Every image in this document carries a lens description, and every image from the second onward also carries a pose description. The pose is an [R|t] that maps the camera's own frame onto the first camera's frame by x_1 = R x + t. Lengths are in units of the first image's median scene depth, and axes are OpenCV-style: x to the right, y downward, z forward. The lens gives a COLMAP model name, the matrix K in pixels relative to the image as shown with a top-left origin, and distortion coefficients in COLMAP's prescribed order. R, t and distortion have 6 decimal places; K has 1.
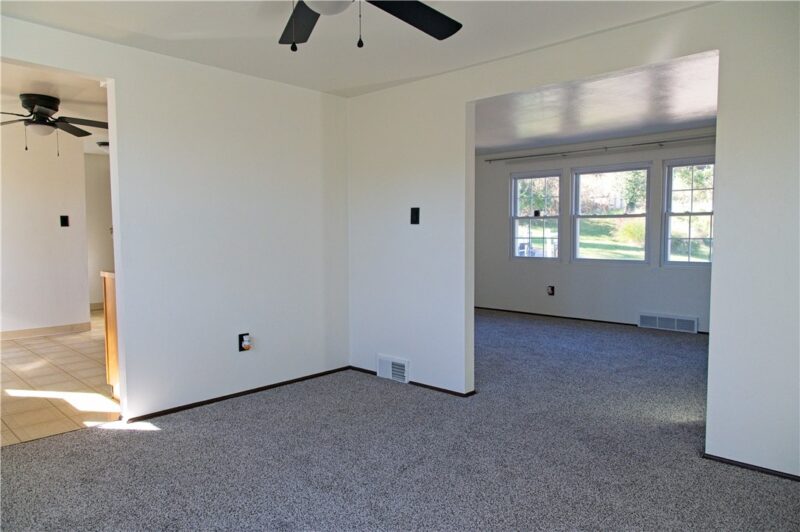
lens RADIAL K [[541.2, 0, 400.0], [0, 541.2, 266.0], [0, 0, 1]] dist [0.008415, 0.005467]
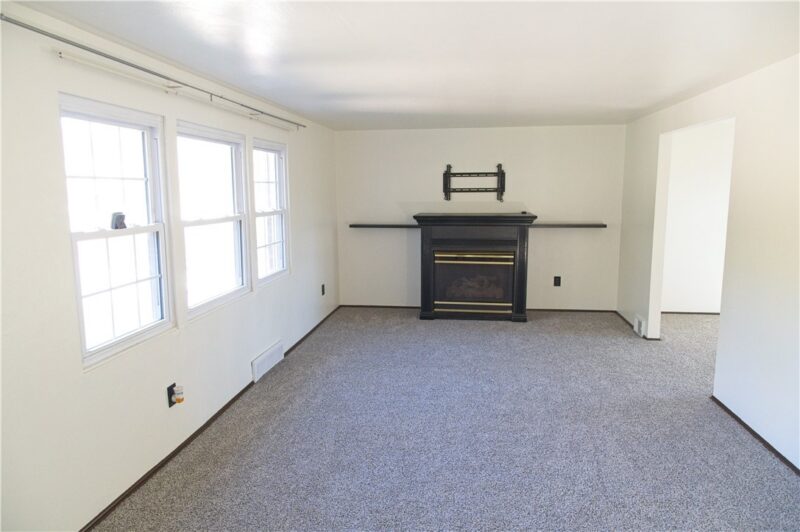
lens RADIAL K [[541.2, 0, 400.0], [0, 541.2, 266.0], [0, 0, 1]] dist [0.008415, 0.005467]
pose [[-0.599935, -0.104784, 0.793157, -0.172087], [0.062217, 0.982273, 0.176829, -0.127841], [-0.797626, 0.155434, -0.582781, 1.132559]]
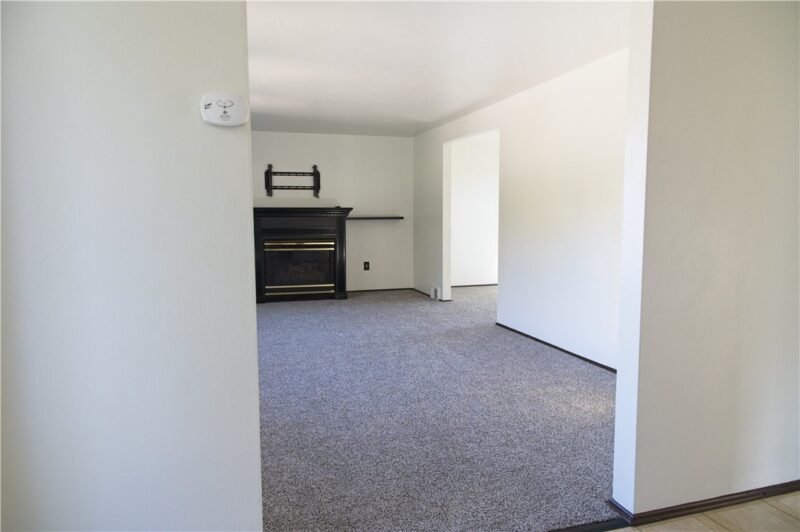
lens RADIAL K [[541.2, 0, 400.0], [0, 541.2, 266.0], [0, 0, 1]] dist [0.008415, 0.005467]
pose [[-0.876074, -0.042020, 0.480342, -0.182826], [0.039208, 0.986689, 0.157824, -0.099843], [-0.480580, 0.157099, -0.862765, 1.257212]]
